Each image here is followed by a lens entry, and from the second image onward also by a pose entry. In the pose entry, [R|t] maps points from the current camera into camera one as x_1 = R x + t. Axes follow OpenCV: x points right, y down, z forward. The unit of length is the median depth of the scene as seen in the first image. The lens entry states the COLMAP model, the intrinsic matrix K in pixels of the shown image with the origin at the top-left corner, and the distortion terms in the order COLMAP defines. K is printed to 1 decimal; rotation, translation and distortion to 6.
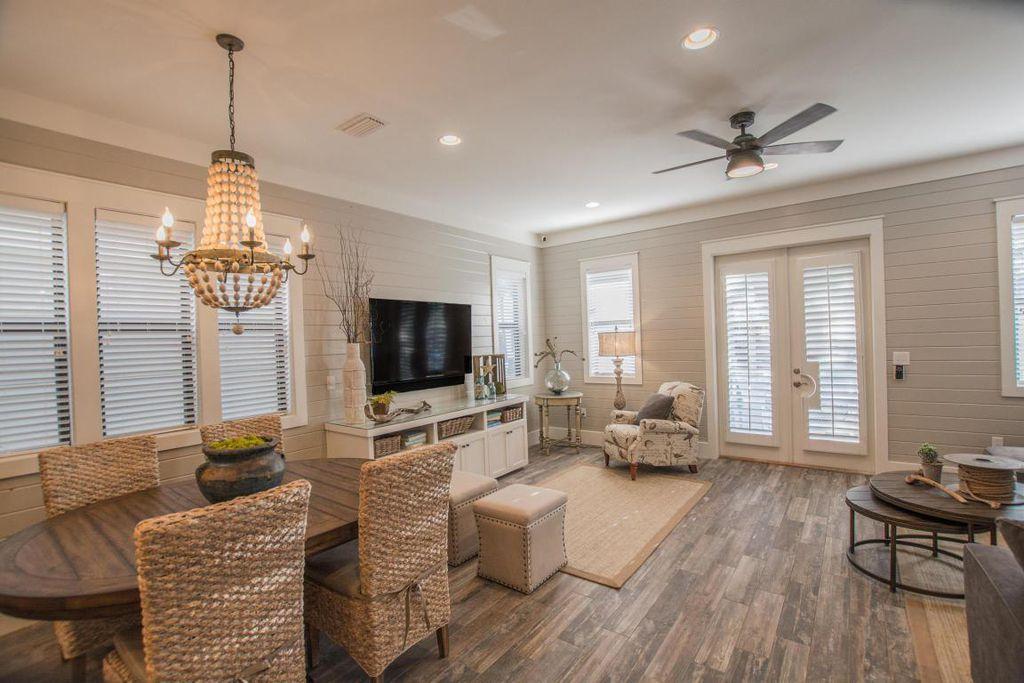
lens RADIAL K [[457.2, 0, 512.0], [0, 457.2, 341.5], [0, 0, 1]] dist [-0.030107, -0.000138]
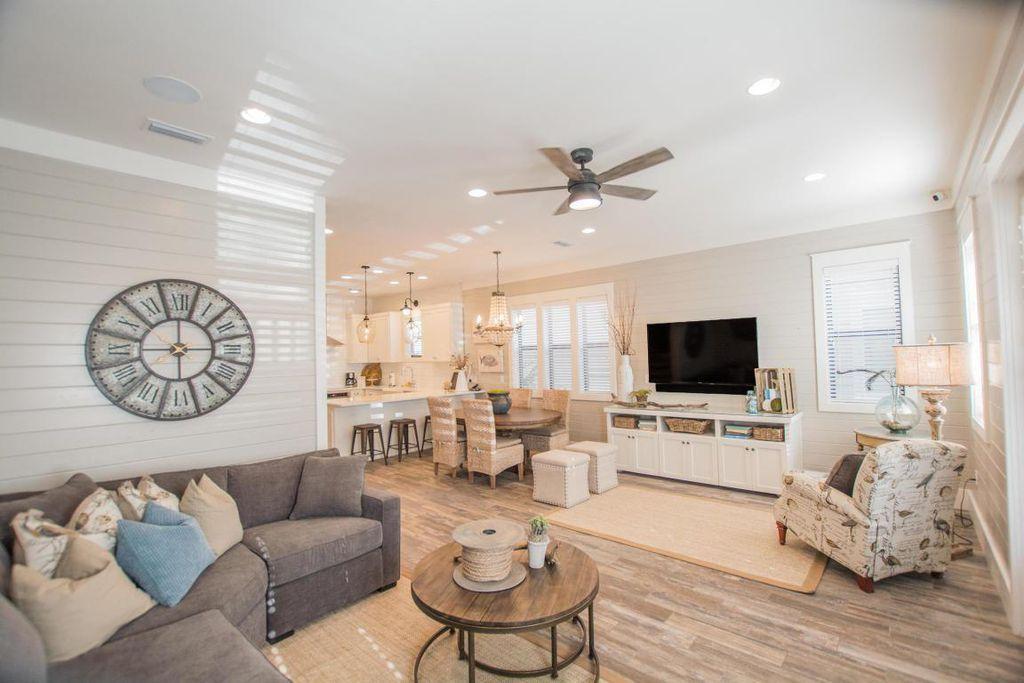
lens RADIAL K [[457.2, 0, 512.0], [0, 457.2, 341.5], [0, 0, 1]] dist [-0.030107, -0.000138]
pose [[-0.095355, 0.006721, -0.995421, 1.159027], [0.023264, 0.999719, 0.004521, -0.053870], [0.995171, -0.022726, -0.095484, 0.689785]]
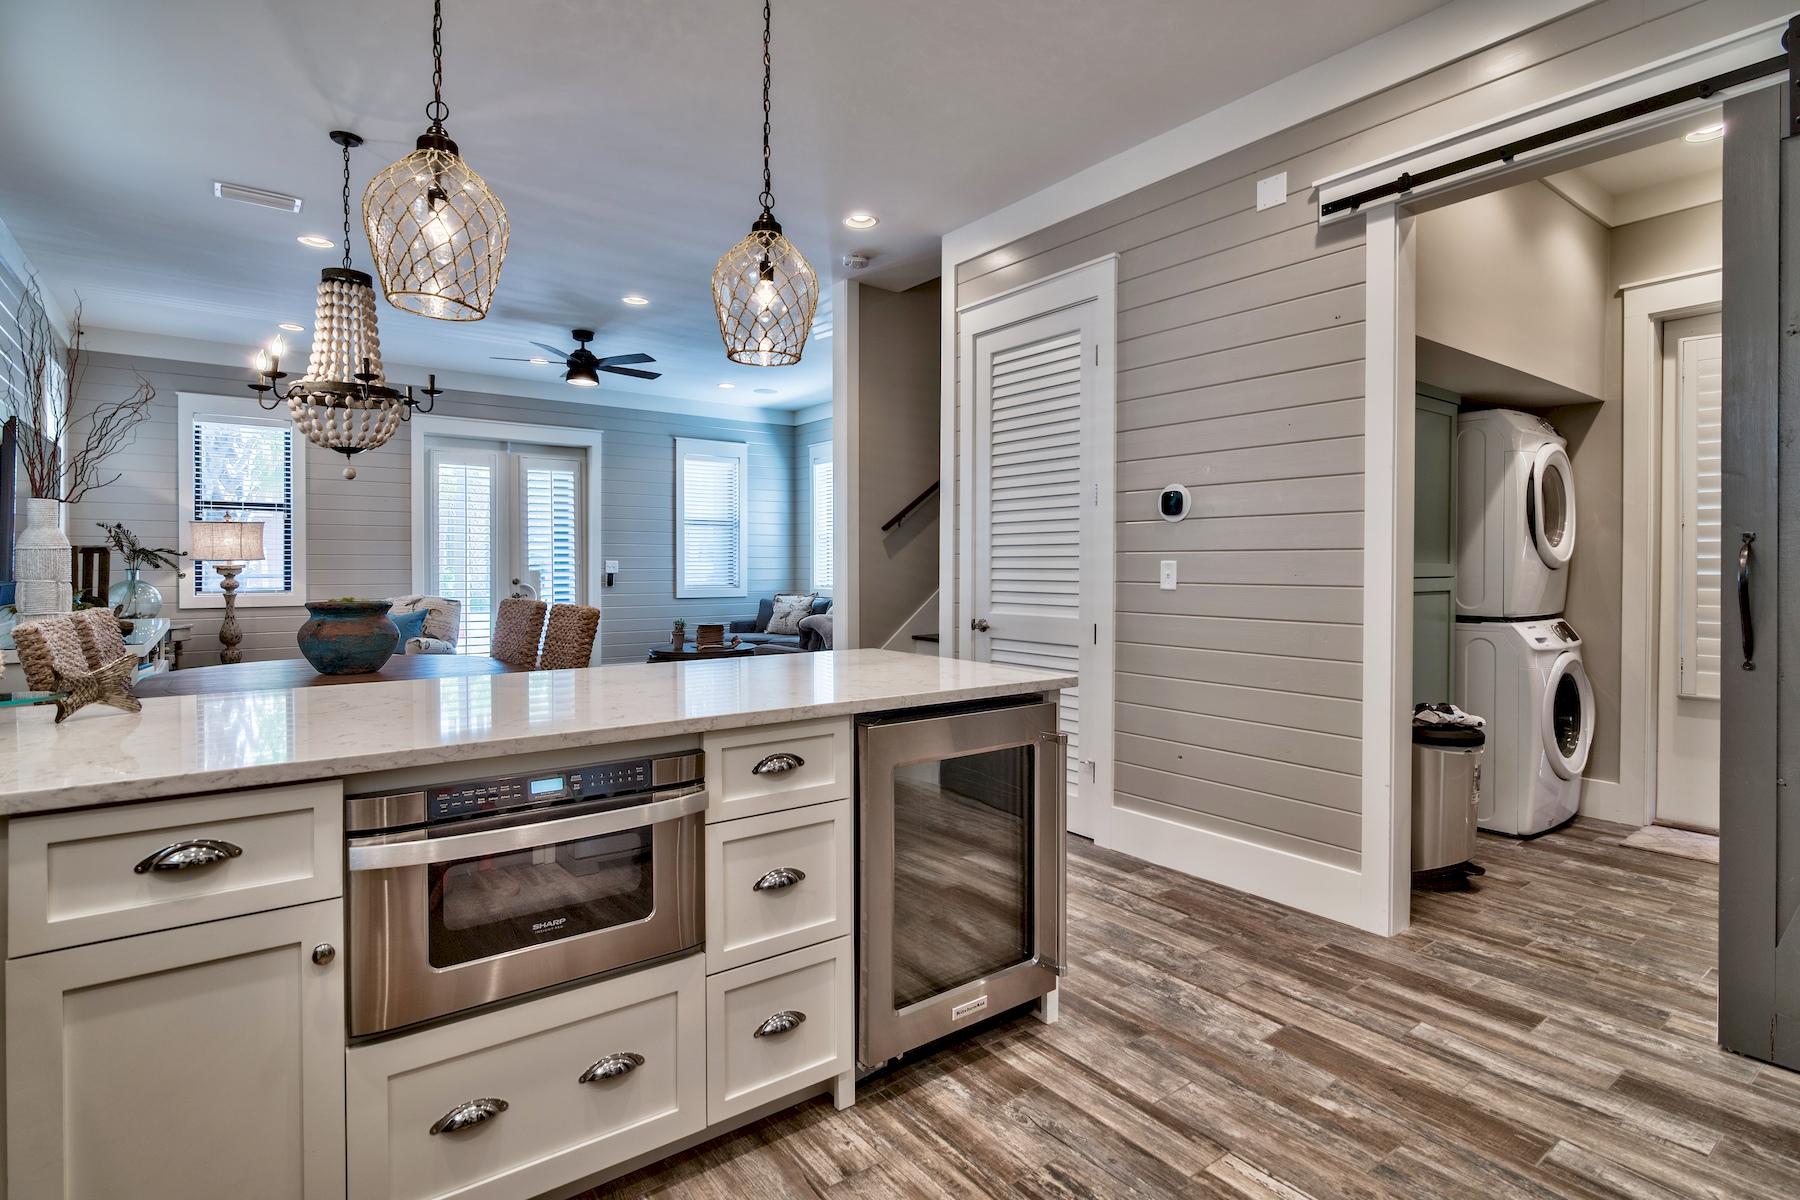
lens RADIAL K [[888.8, 0, 887.8], [0, 888.8, 597.8], [0, 0, 1]] dist [-0.004431, -0.000330]
pose [[0.284988, -0.001433, 0.958530, -1.026632], [-0.006507, 0.999973, 0.003429, 0.103659], [-0.958509, -0.007214, 0.284971, -0.256667]]
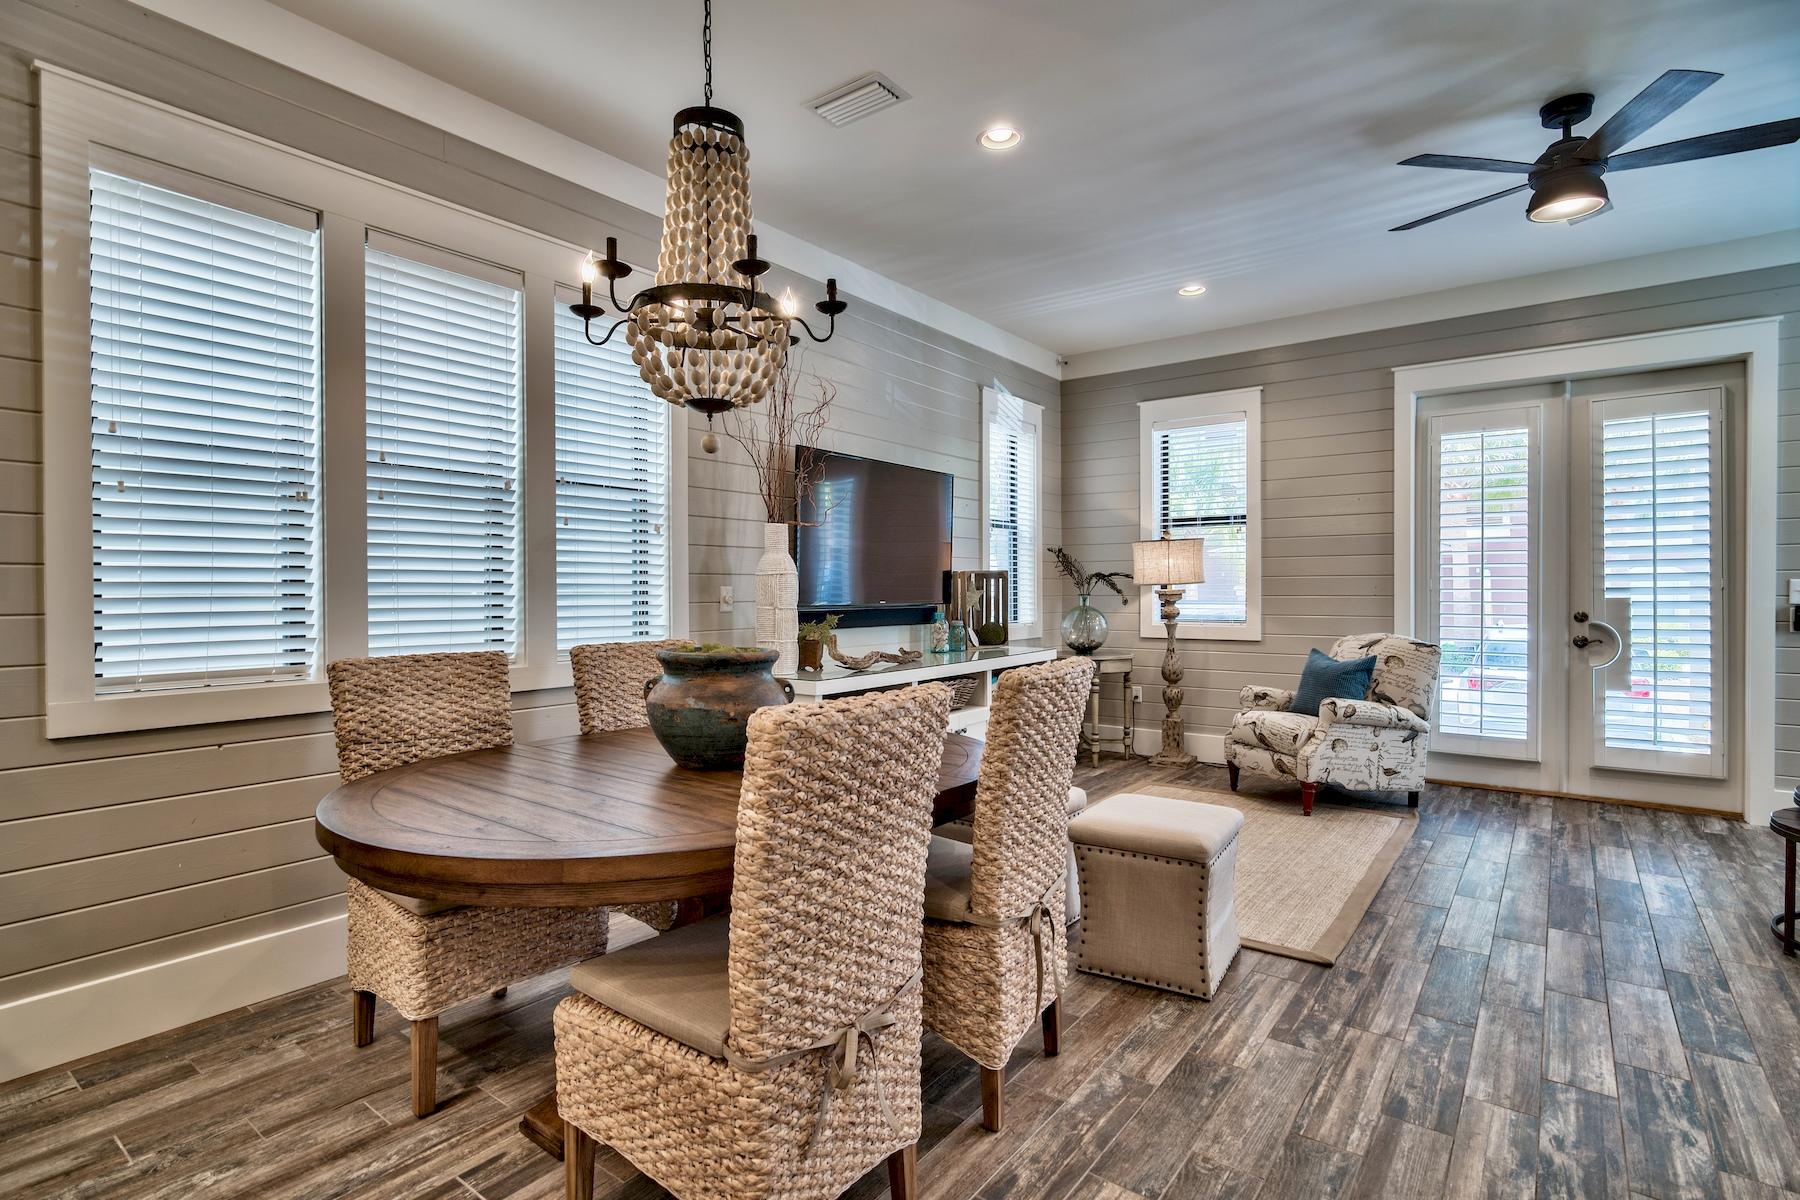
lens RADIAL K [[888.8, 0, 887.8], [0, 888.8, 597.8], [0, 0, 1]] dist [-0.004431, -0.000330]
pose [[0.999472, 0.032181, -0.004550, -0.197464], [-0.032155, 0.999466, 0.005853, 0.074135], [0.004736, -0.005704, 0.999973, -0.033938]]
